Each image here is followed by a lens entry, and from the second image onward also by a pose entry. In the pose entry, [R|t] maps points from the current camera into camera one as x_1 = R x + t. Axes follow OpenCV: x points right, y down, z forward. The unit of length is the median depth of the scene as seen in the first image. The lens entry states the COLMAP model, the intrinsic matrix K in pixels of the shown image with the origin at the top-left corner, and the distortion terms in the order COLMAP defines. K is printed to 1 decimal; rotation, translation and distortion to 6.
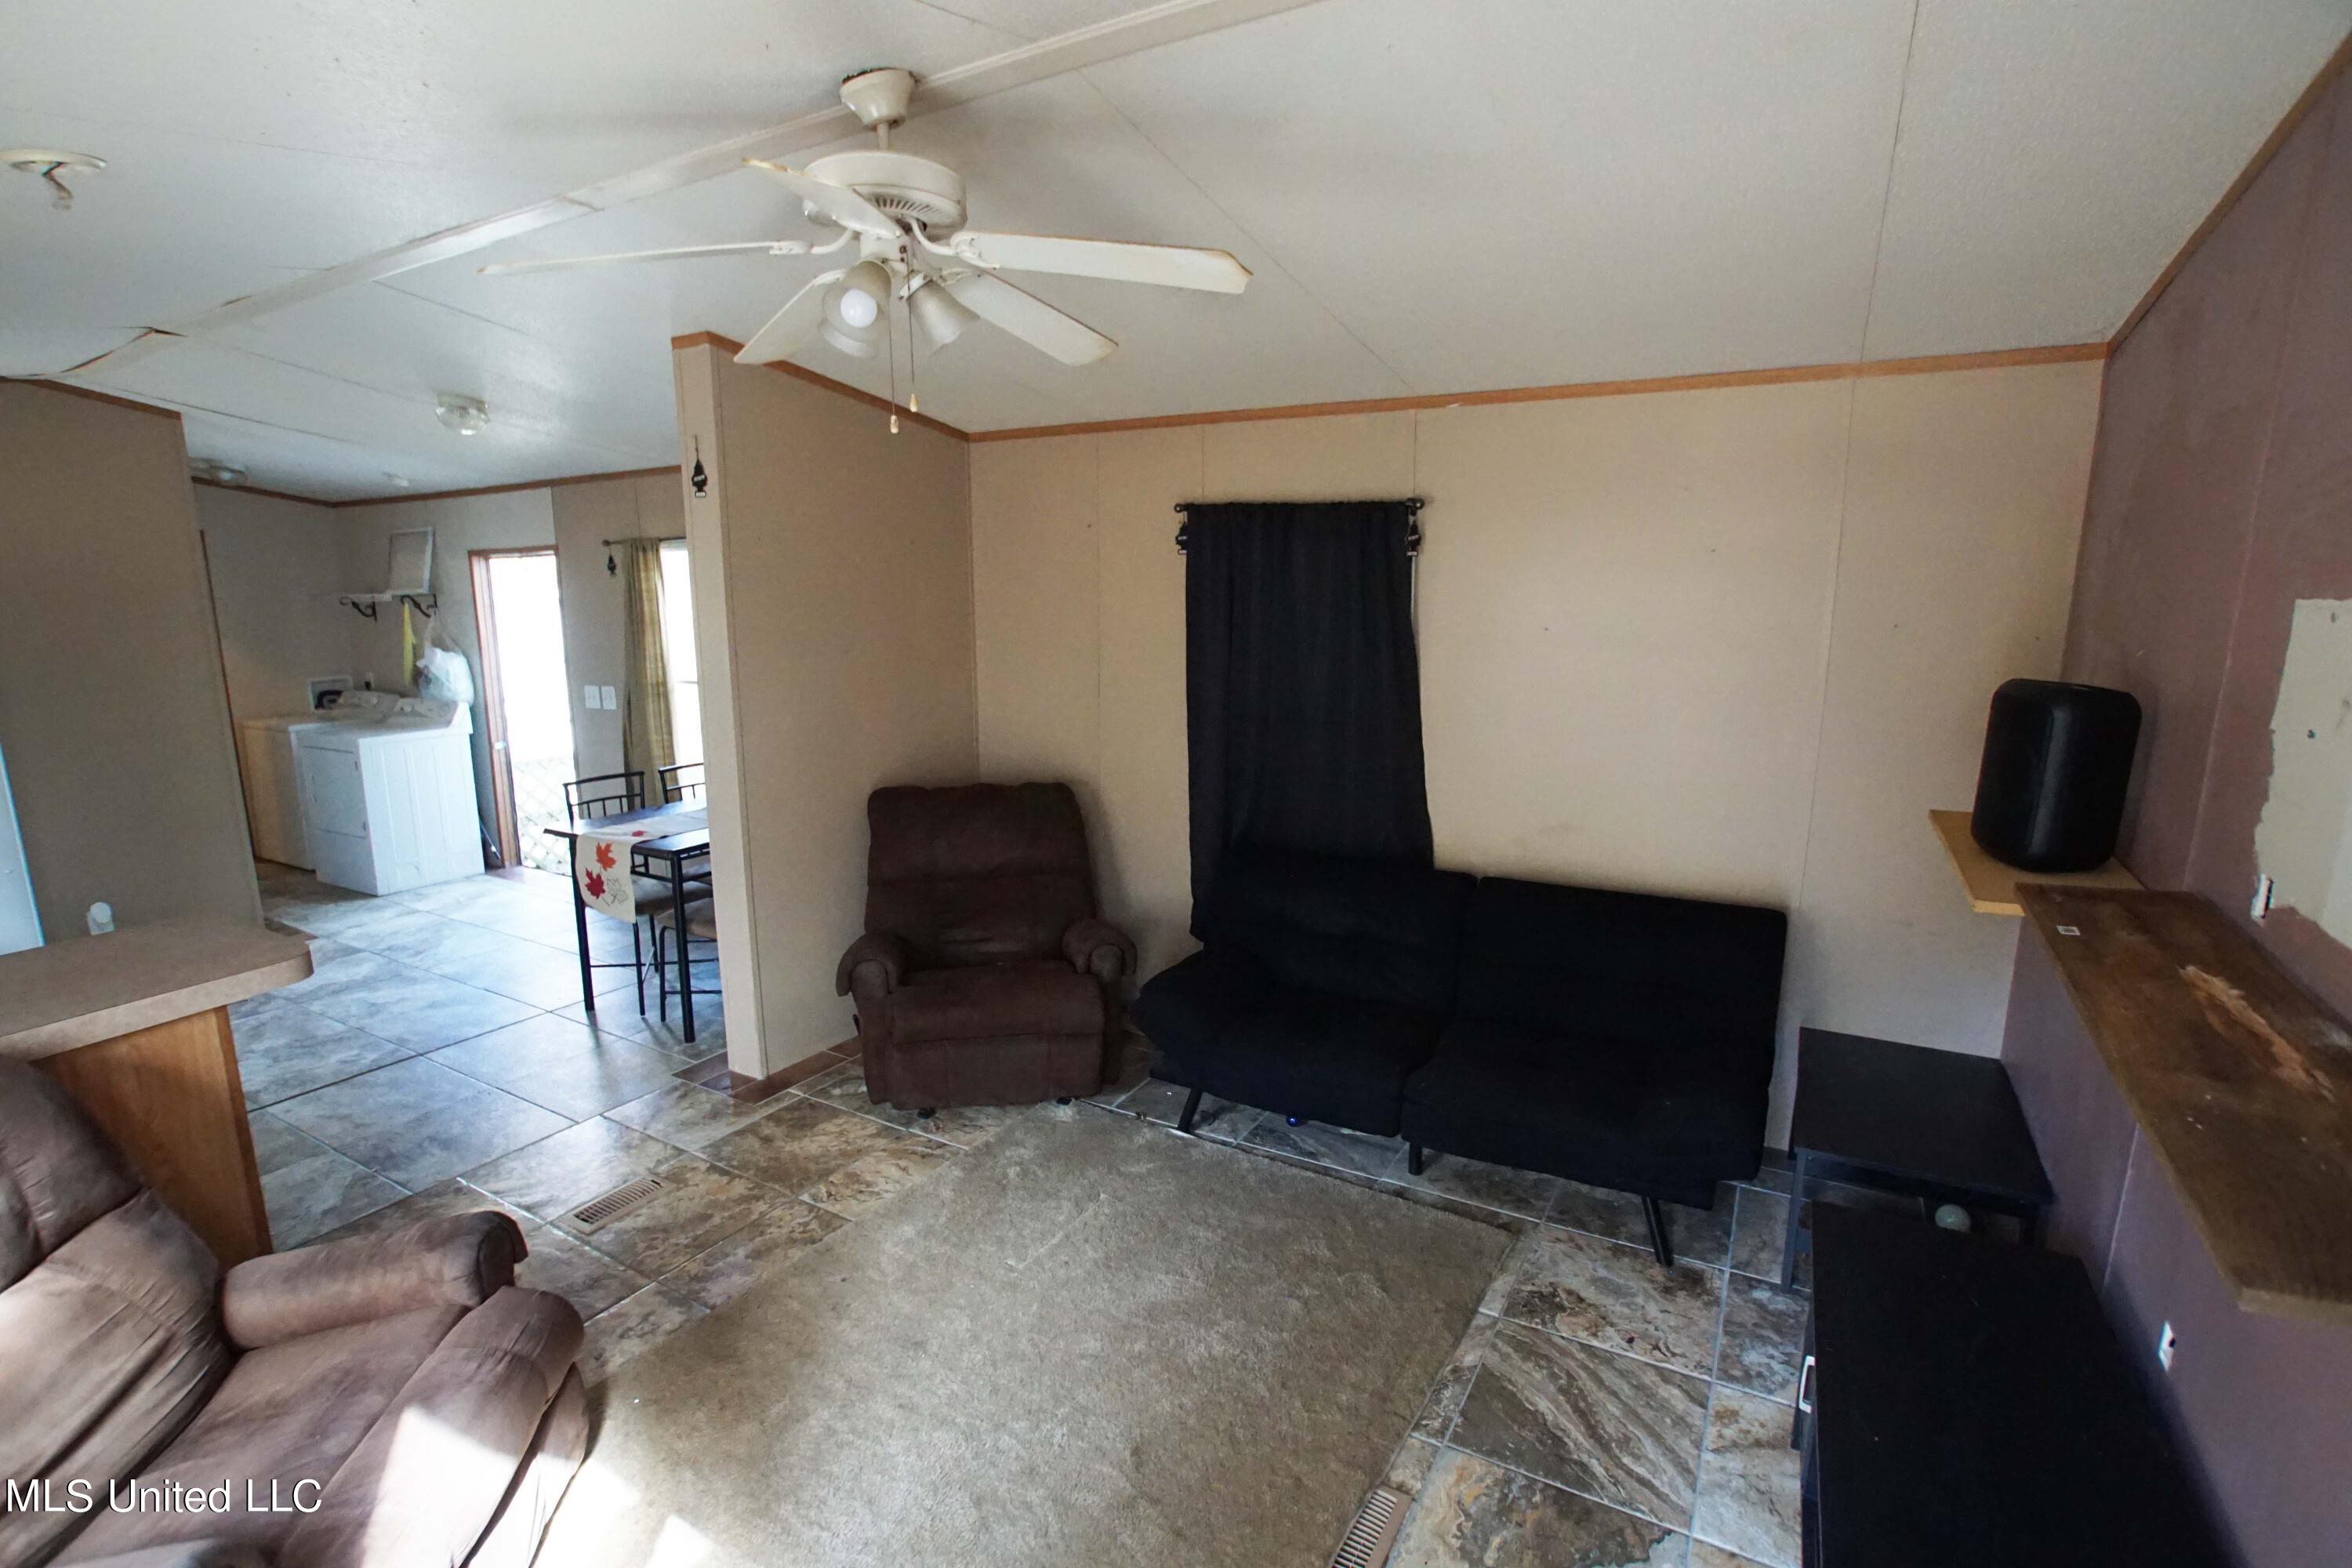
lens RADIAL K [[1129.6, 0, 1168.9], [0, 1129.6, 802.2], [0, 0, 1]] dist [-0.068387, 0.032604]
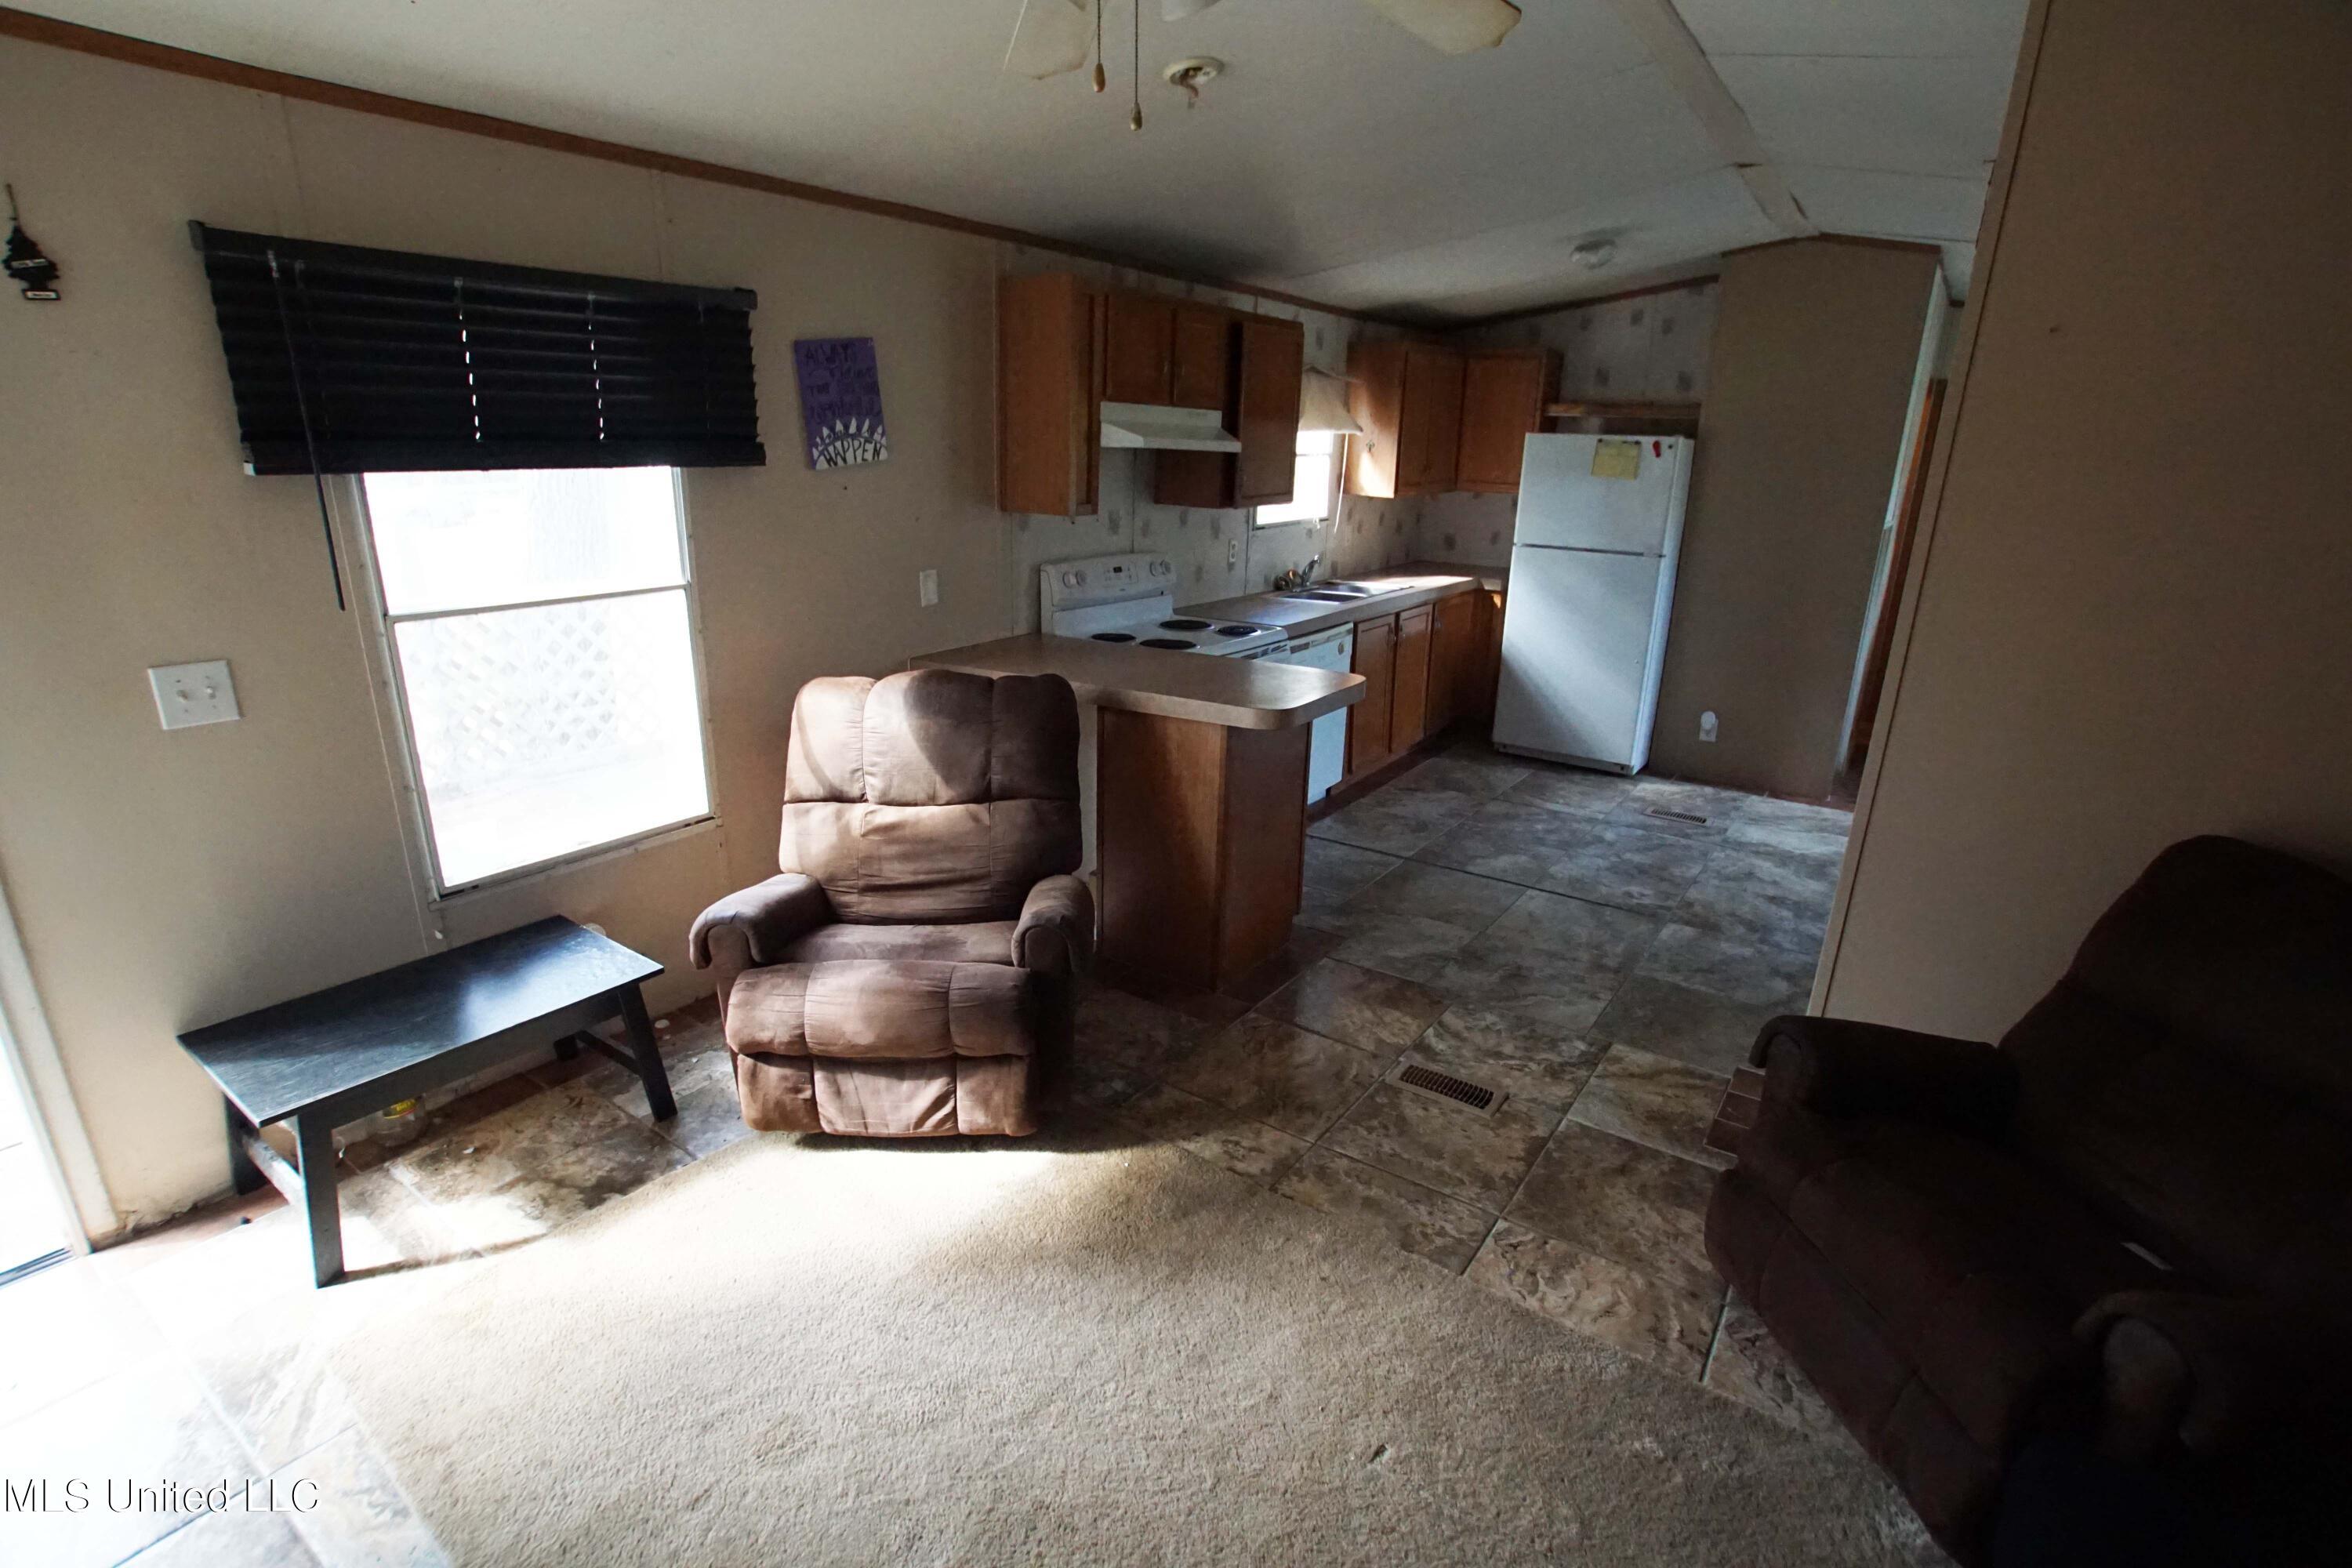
lens RADIAL K [[1129.6, 0, 1168.9], [0, 1129.6, 802.2], [0, 0, 1]] dist [-0.068387, 0.032604]
pose [[-0.084248, 0.308725, -0.947413, 0.304741], [-0.217963, 0.922058, 0.319845, -0.101186], [0.972314, 0.233448, -0.010391, 0.661990]]
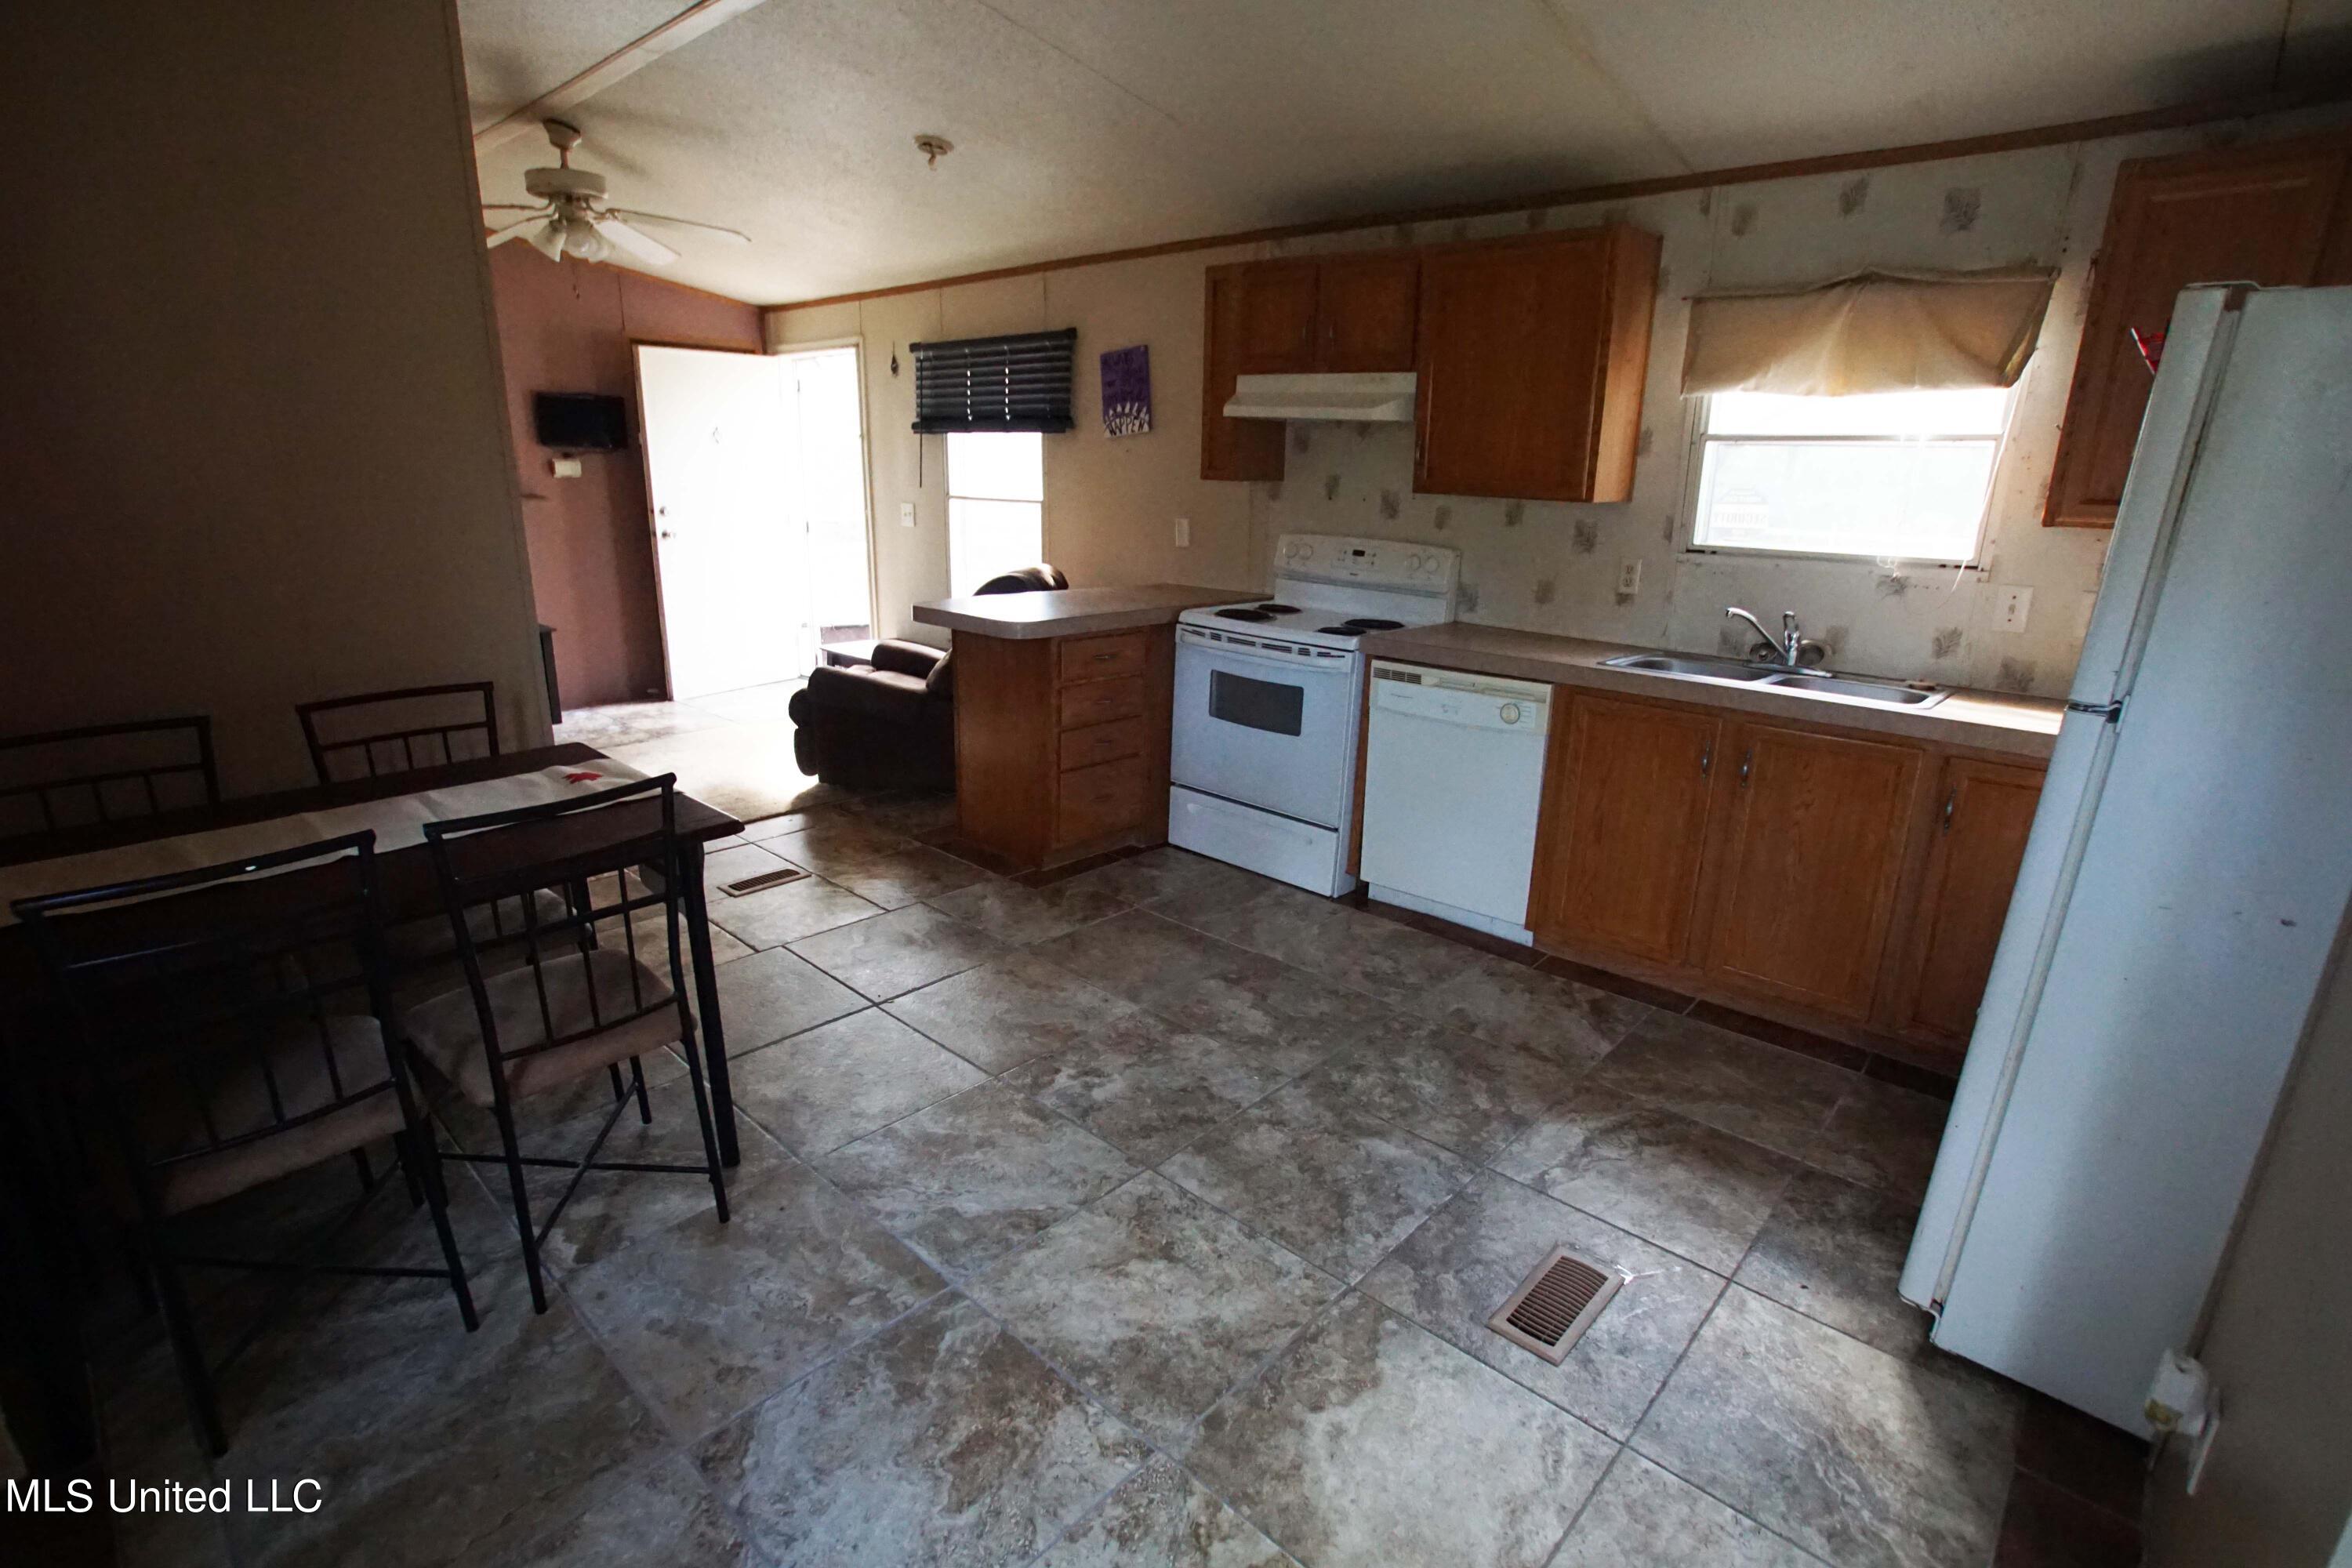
lens RADIAL K [[1135.6, 0, 1152.9], [0, 1135.6, 811.3], [0, 0, 1]] dist [-0.081941, 0.043479]
pose [[-0.972560, -0.087886, 0.215412, -1.069760], [0.025864, 0.879320, 0.475528, -0.258562], [-0.231209, 0.468051, -0.852919, 1.745434]]
